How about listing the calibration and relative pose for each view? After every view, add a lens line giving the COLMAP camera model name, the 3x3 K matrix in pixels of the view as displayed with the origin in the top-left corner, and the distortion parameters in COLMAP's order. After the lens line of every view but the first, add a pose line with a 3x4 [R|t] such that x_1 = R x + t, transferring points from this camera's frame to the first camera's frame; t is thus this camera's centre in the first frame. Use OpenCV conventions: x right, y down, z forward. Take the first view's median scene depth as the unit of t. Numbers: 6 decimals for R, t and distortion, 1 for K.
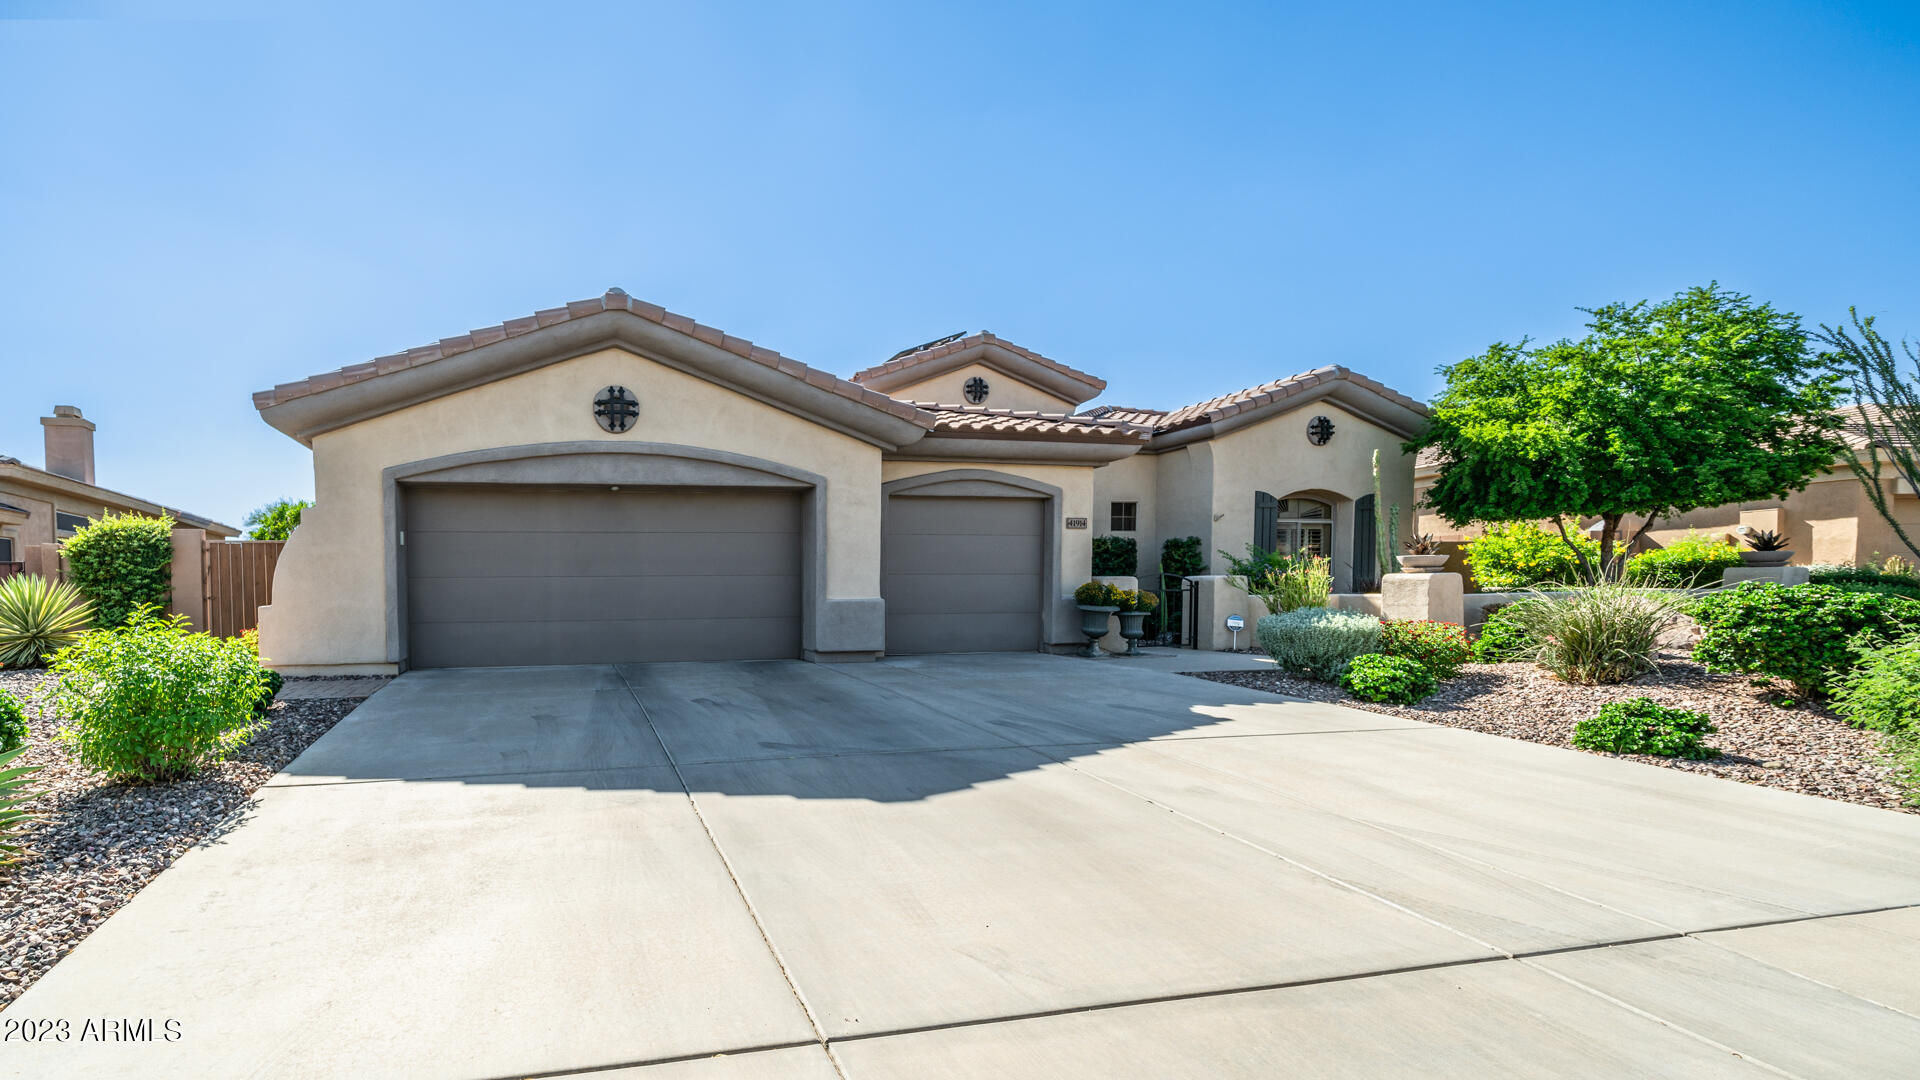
lens RADIAL K [[745.2, 0, 694.2], [0, 745.2, 534.5], [0, 0, 1]] dist [0.009416, -0.000009]
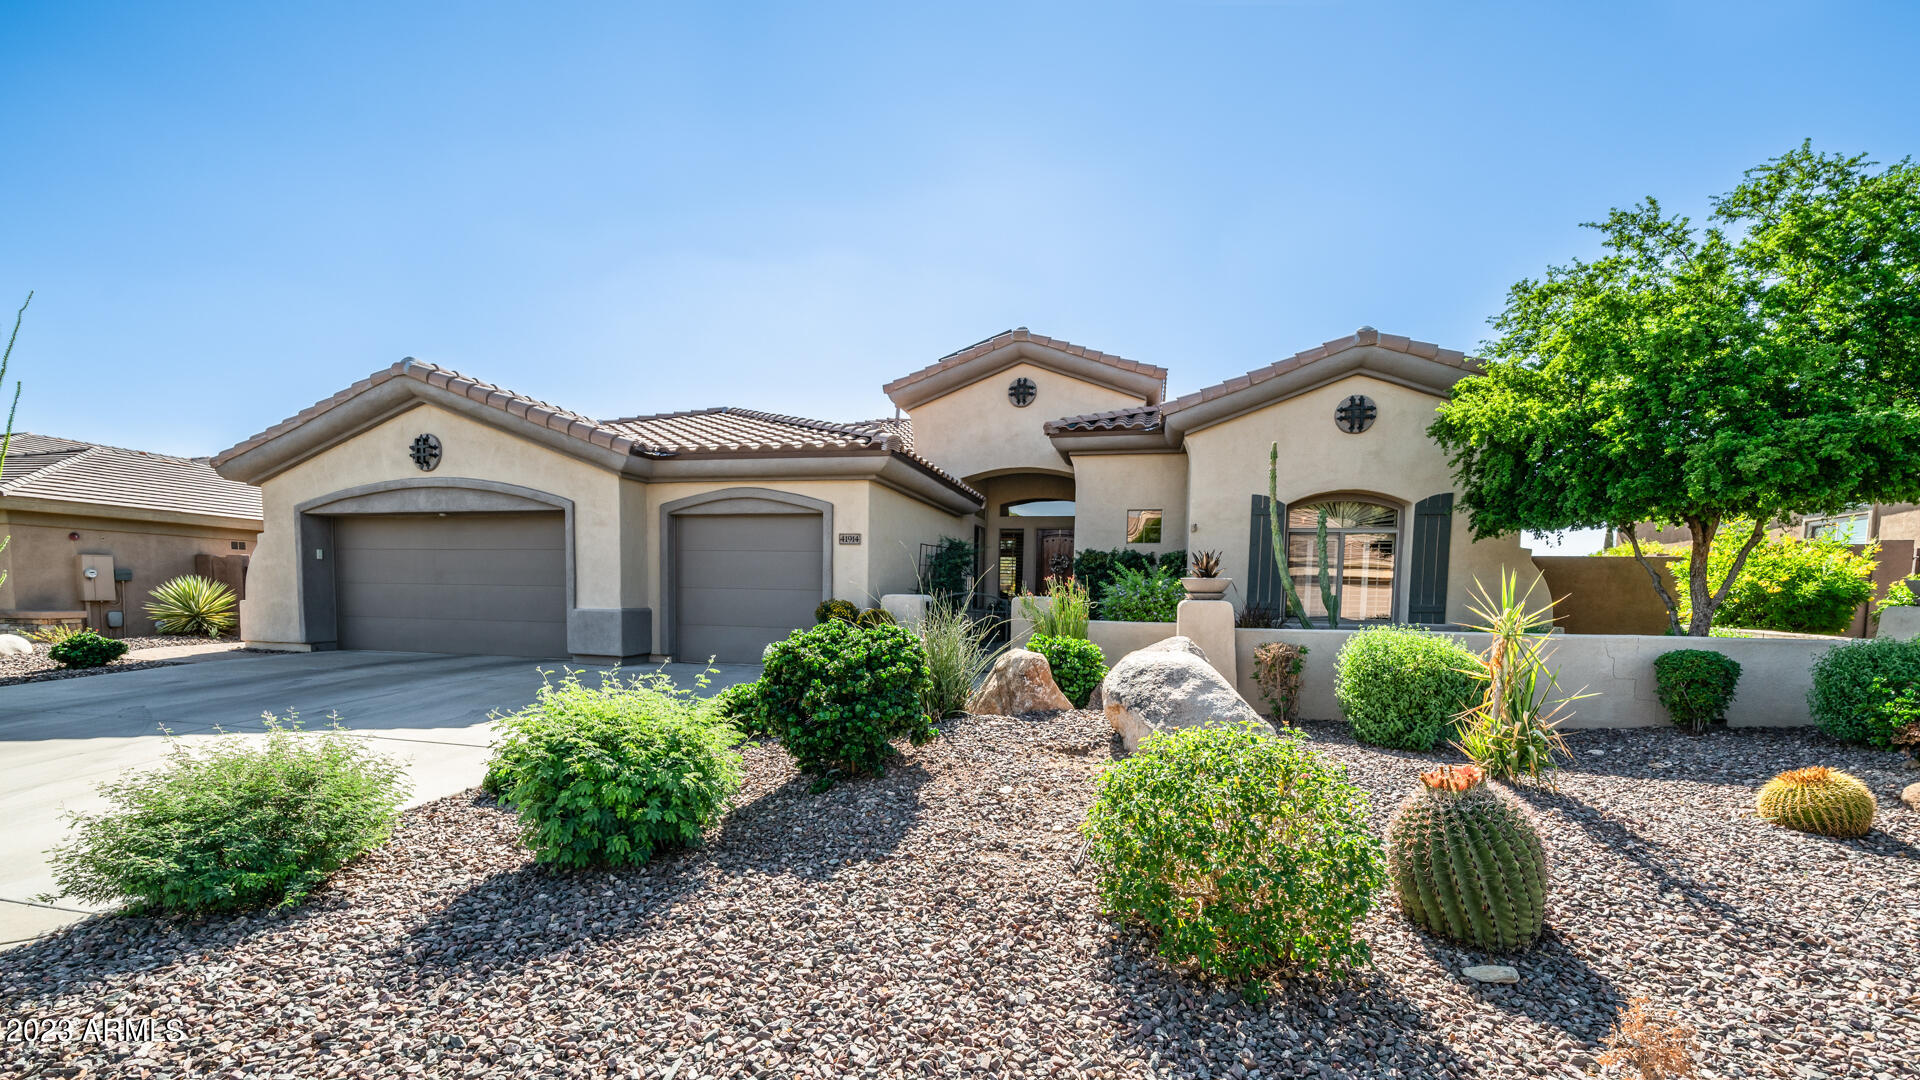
lens RADIAL K [[743.0, 0, 958.0], [0, 743.0, 551.0], [0, 0, 1]] dist [-0.000830, -0.000274]
pose [[0.916481, 0.001761, -0.400075, 1.157768], [0.004447, 0.999884, 0.014587, -0.014663], [0.400054, -0.015148, 0.916366, 0.194583]]
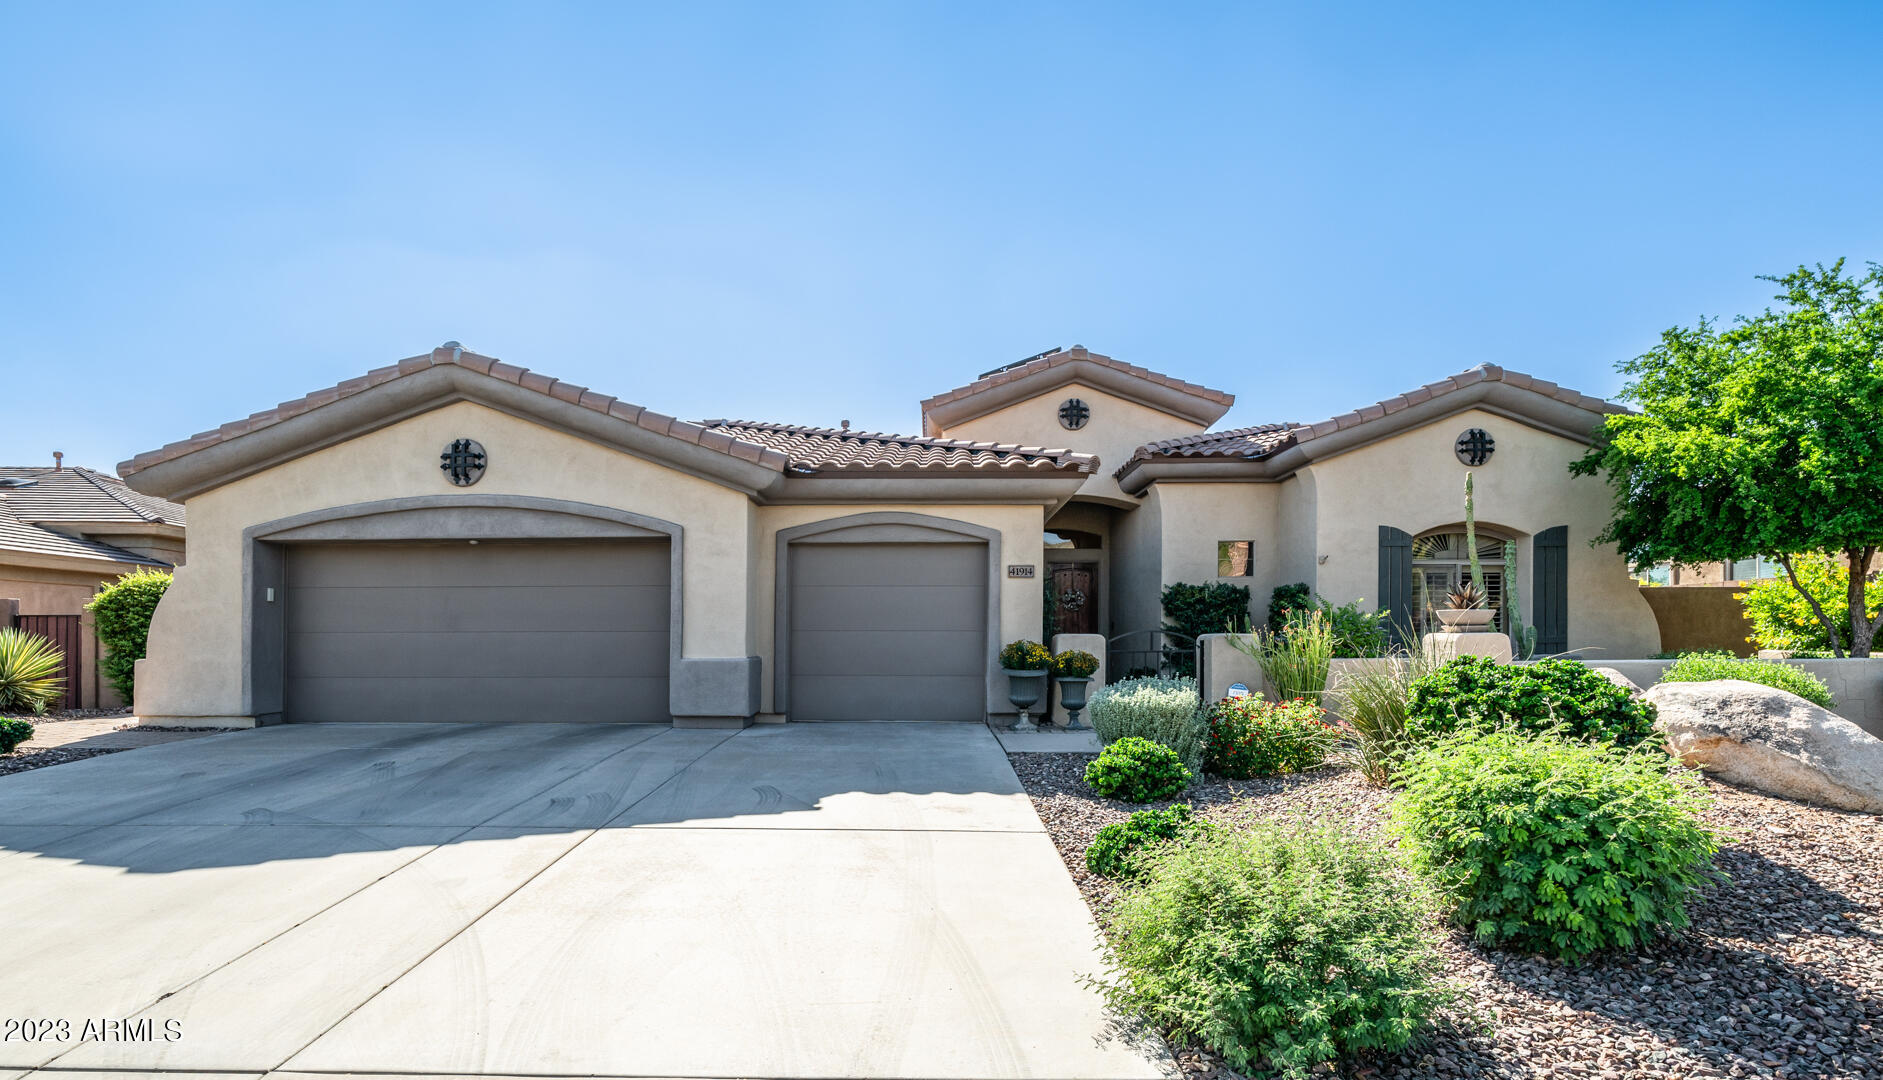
lens RADIAL K [[830.2, 0, 893.8], [0, 830.2, 531.9], [0, 0, 1]] dist [0.003753, 0.000329]
pose [[0.977898, -0.019008, -0.208216, 0.643112], [0.007734, 0.998466, -0.054826, -0.010816], [0.208939, 0.052003, 0.976545, 0.047309]]
